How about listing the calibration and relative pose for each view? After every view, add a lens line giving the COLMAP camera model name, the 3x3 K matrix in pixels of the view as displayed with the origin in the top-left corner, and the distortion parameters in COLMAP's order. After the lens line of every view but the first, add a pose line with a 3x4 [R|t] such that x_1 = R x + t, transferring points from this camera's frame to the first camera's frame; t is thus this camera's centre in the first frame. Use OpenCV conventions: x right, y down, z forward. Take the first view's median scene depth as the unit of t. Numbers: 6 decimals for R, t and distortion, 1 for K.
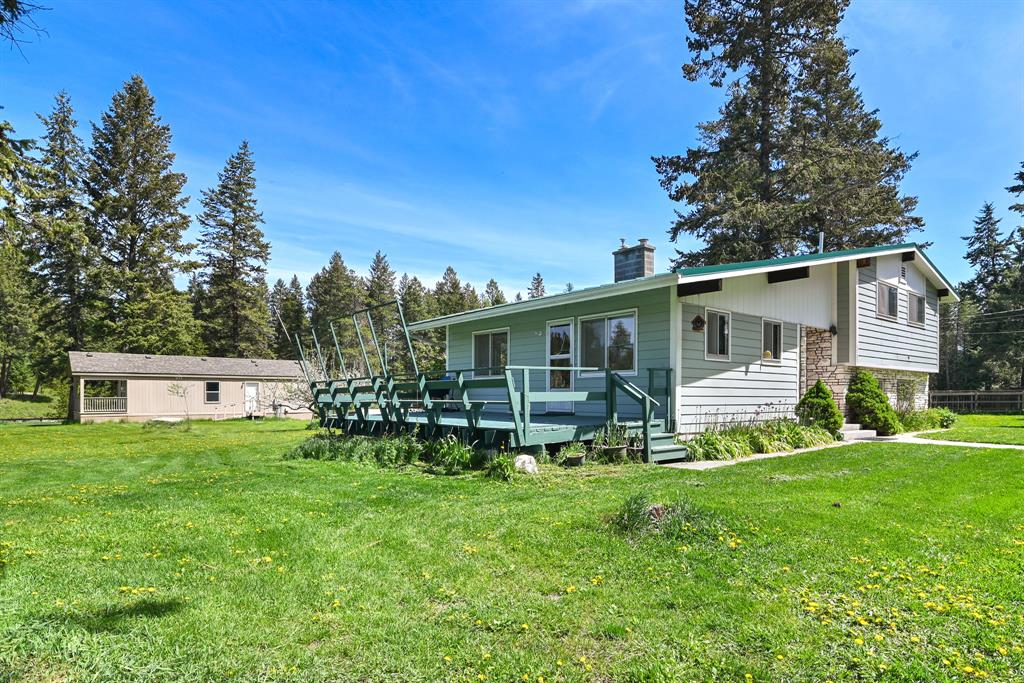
lens RADIAL K [[585.4, 0, 519.1], [0, 585.4, 397.1], [0, 0, 1]] dist [-0.022151, 0.004635]
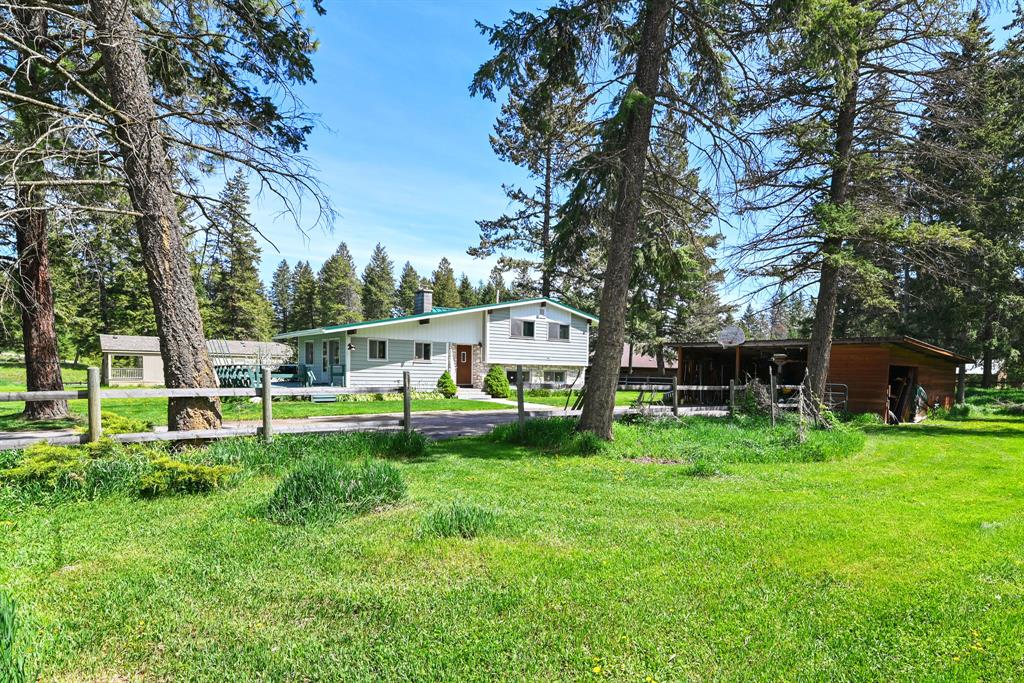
lens RADIAL K [[585.4, 0, 576.8], [0, 585.4, 402.1], [0, 0, 1]] dist [-0.022151, 0.004635]
pose [[0.999616, 0.021049, 0.018016, 0.318719], [-0.021902, 0.998580, 0.048570, -0.009105], [-0.016968, -0.048946, 0.998657, -0.381162]]
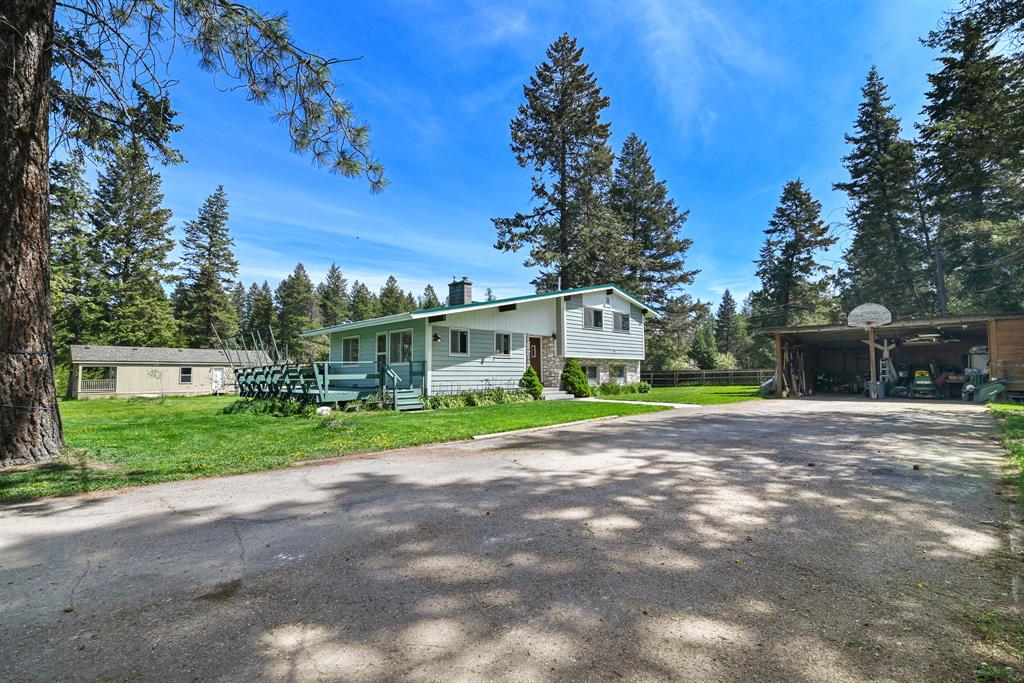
lens RADIAL K [[479.1, 0, 511.4], [0, 479.1, 343.6], [0, 0, 1]] dist [-0.019006, 0.000925]
pose [[0.995243, -0.002659, 0.097383, 0.105468], [0.009365, 0.997609, -0.068472, 0.000711], [-0.096968, 0.069058, 0.992889, -0.149020]]
